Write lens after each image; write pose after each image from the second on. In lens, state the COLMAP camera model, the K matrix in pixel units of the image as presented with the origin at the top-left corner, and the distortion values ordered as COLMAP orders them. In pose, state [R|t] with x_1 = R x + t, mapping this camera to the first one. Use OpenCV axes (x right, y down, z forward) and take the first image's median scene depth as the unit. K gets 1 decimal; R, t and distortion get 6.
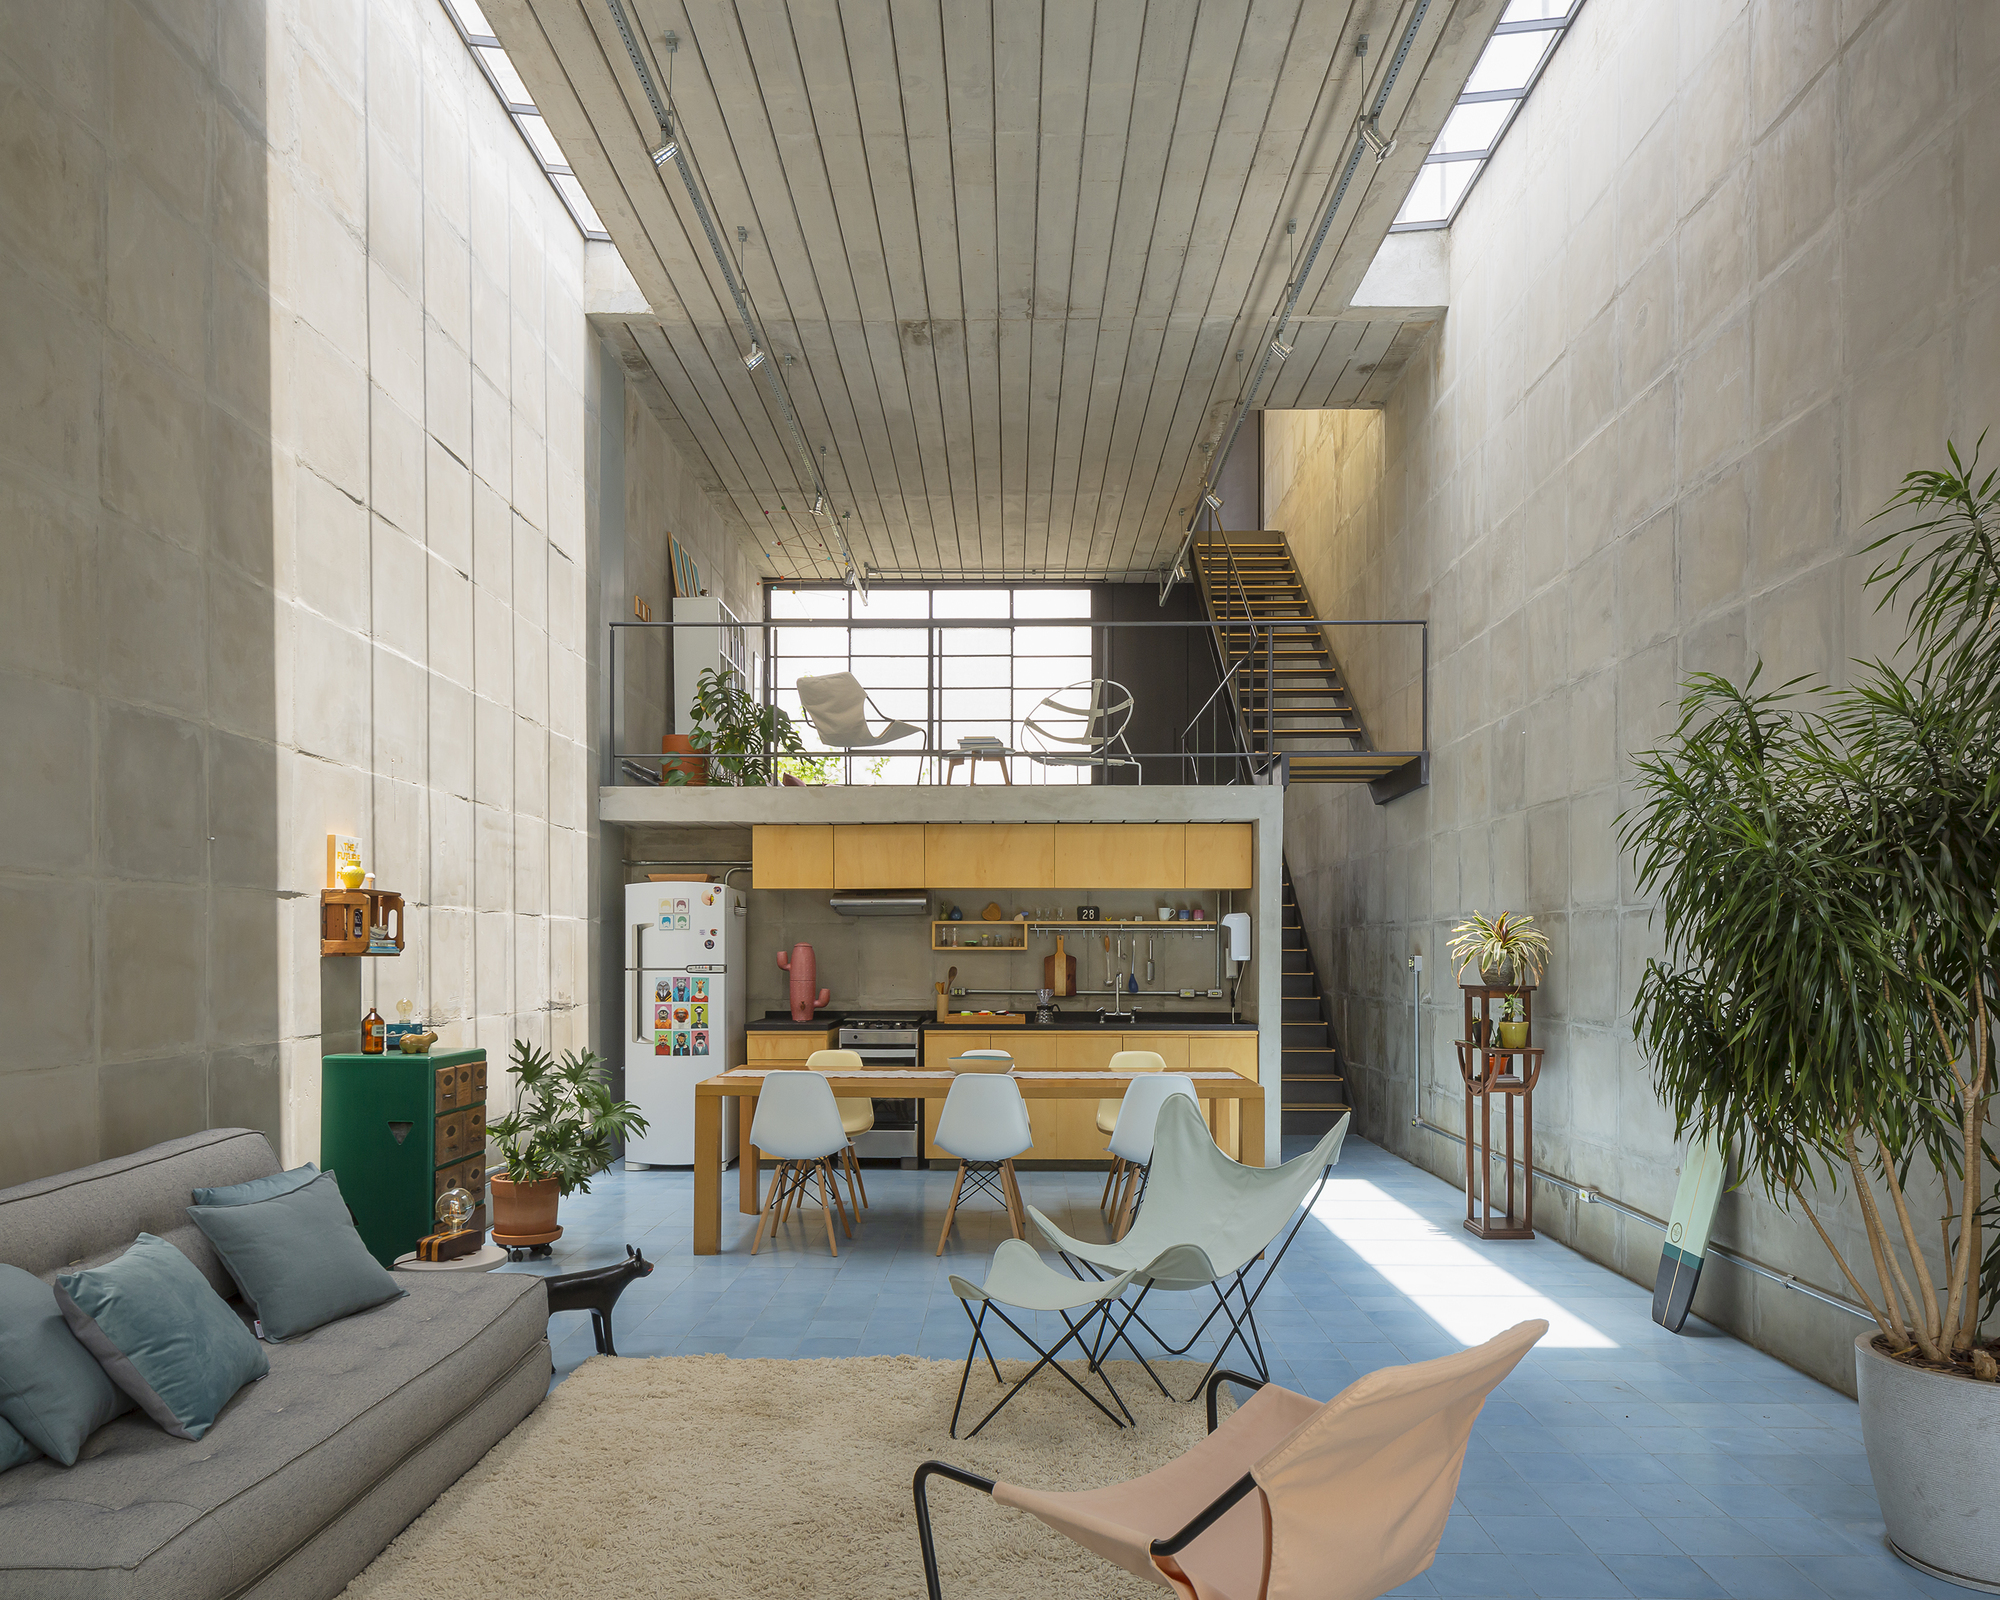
lens RADIAL K [[4020.1, 0, 998.3], [0, 4020.1, 1011.5], [0, 0, 1]] dist [-0.042453, 0.225207]
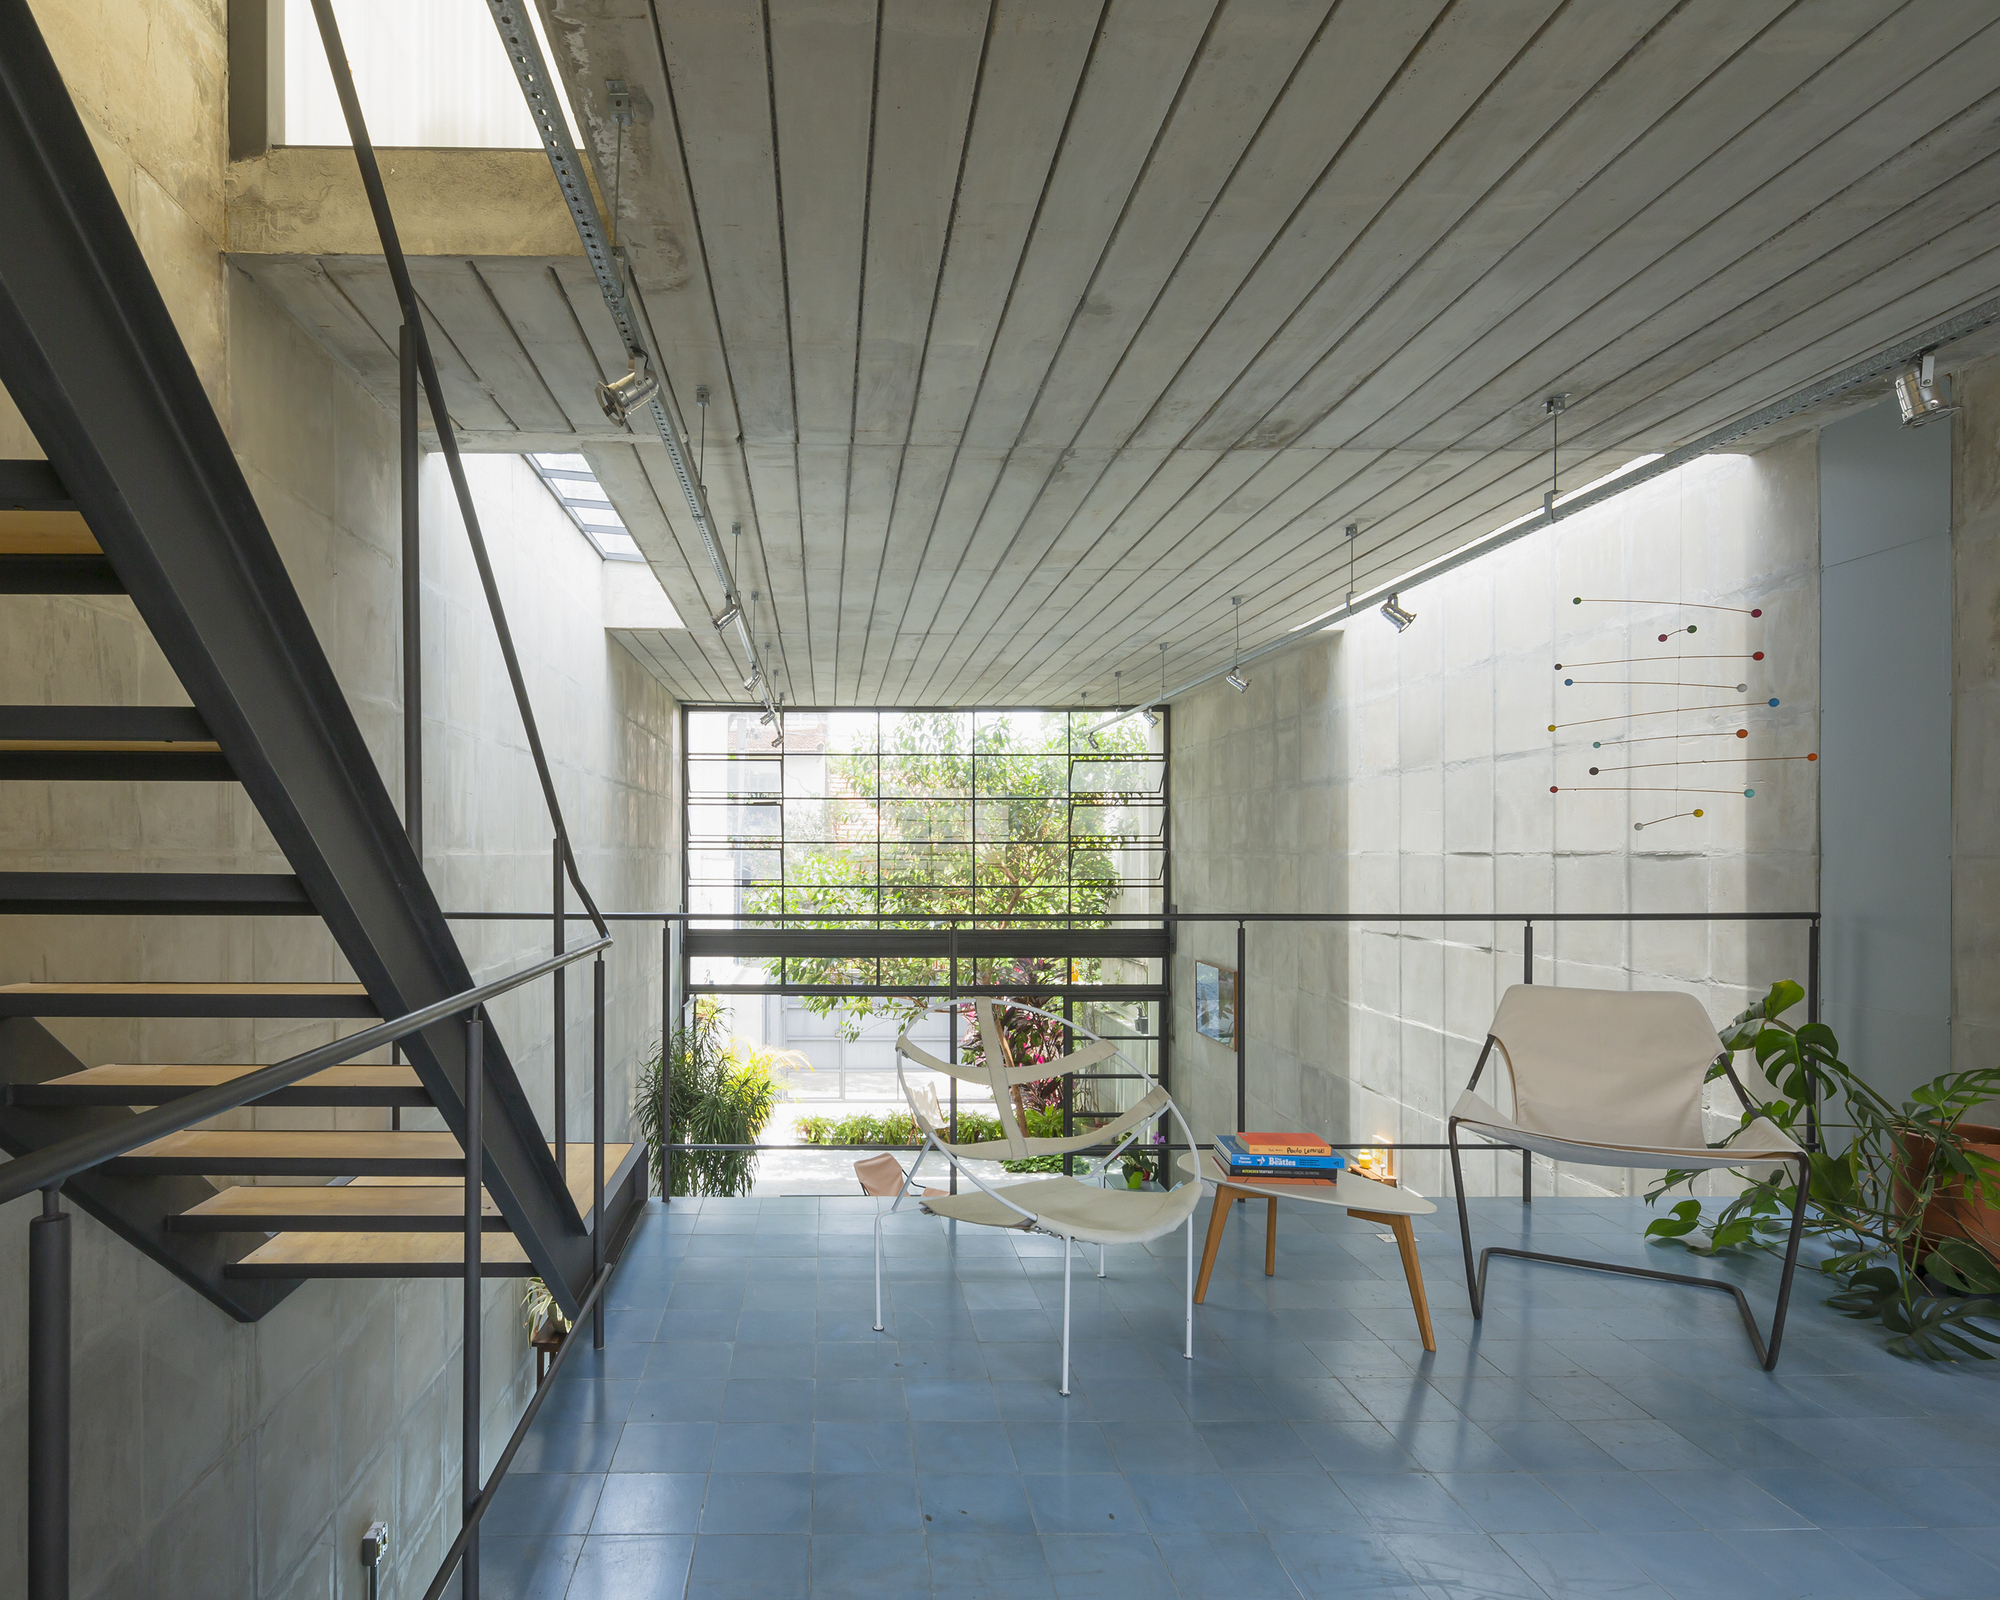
lens RADIAL K [[3349.2, 0, 1000.0], [0, 3349.2, 800.0], [0, 0, 1]] dist [-0.027133, 0.014671]
pose [[-0.998513, -0.000612, -0.054510, 0.059853], [-0.000448, 0.999995, -0.003020, -0.145519], [0.054512, -0.002991, -0.998509, 1.919670]]
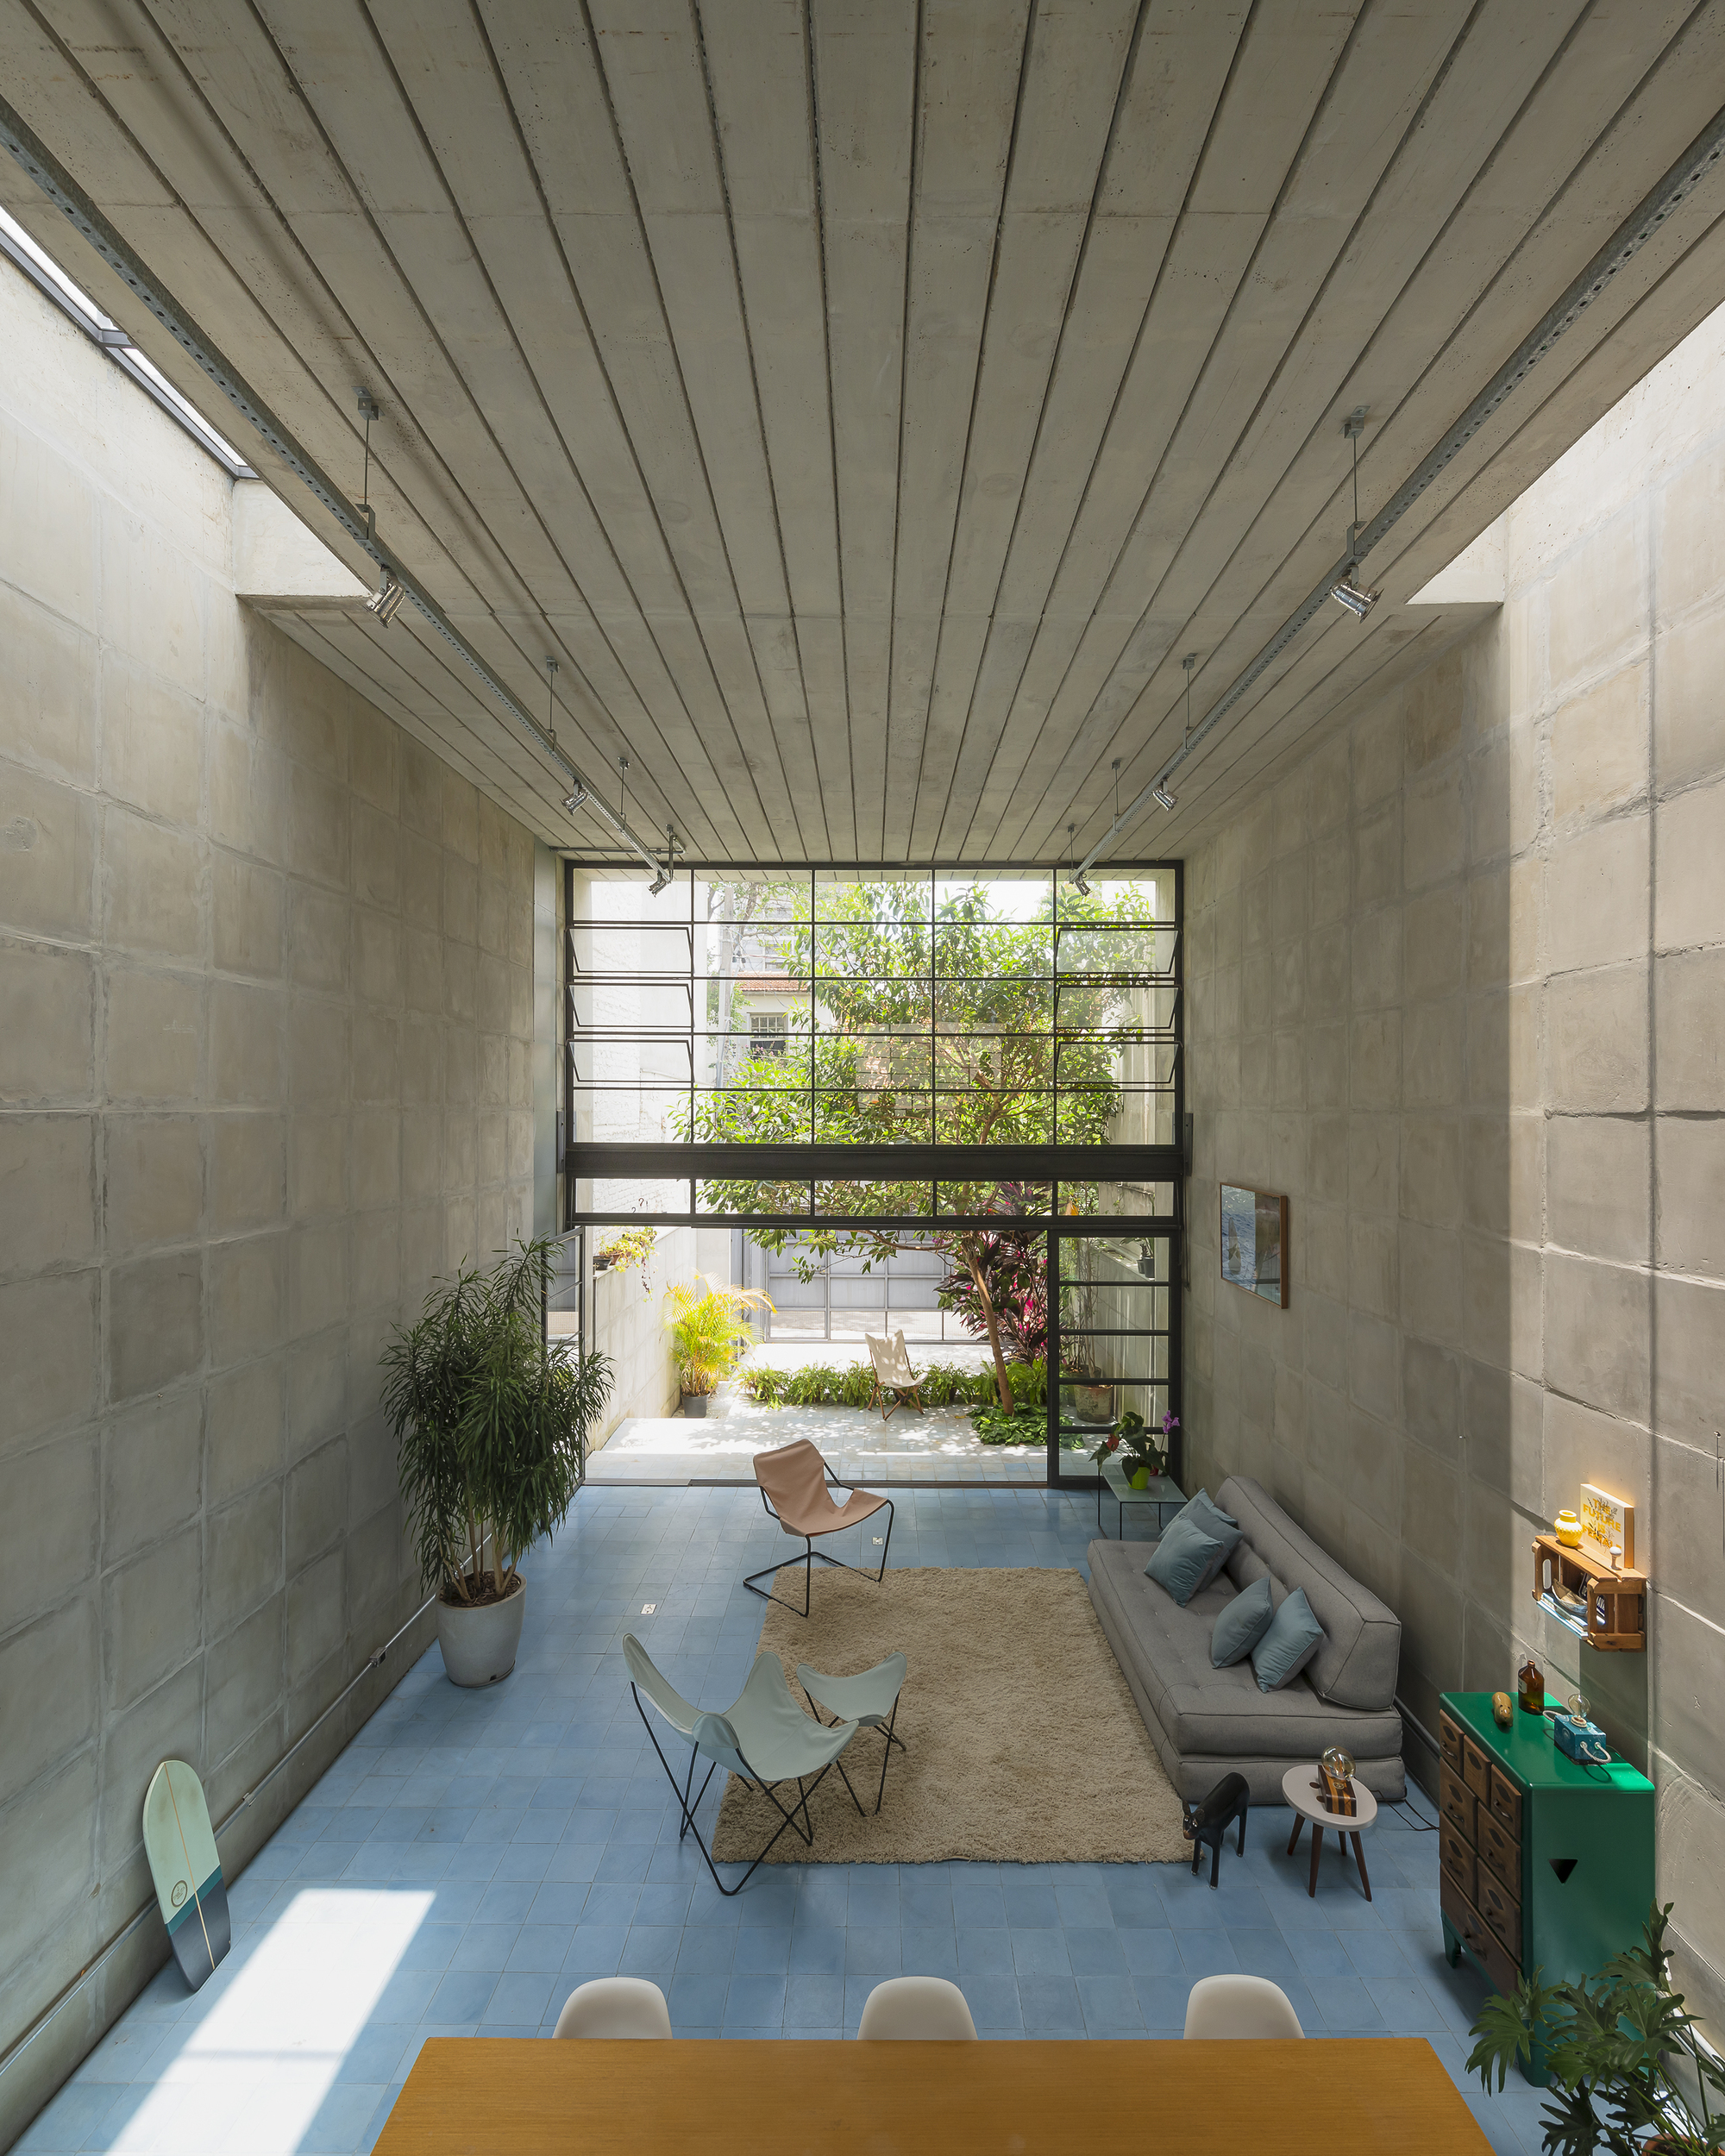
lens RADIAL K [[2875.3, 0, 853.8], [0, 2875.3, 1029.6], [0, 0, 1]] dist [-0.015951, -0.020548]
pose [[-0.999995, -0.002081, 0.002392, 0.004896], [-0.002116, 0.999887, -0.014880, -0.111018], [-0.002360, -0.014885, -0.999886, 1.321967]]
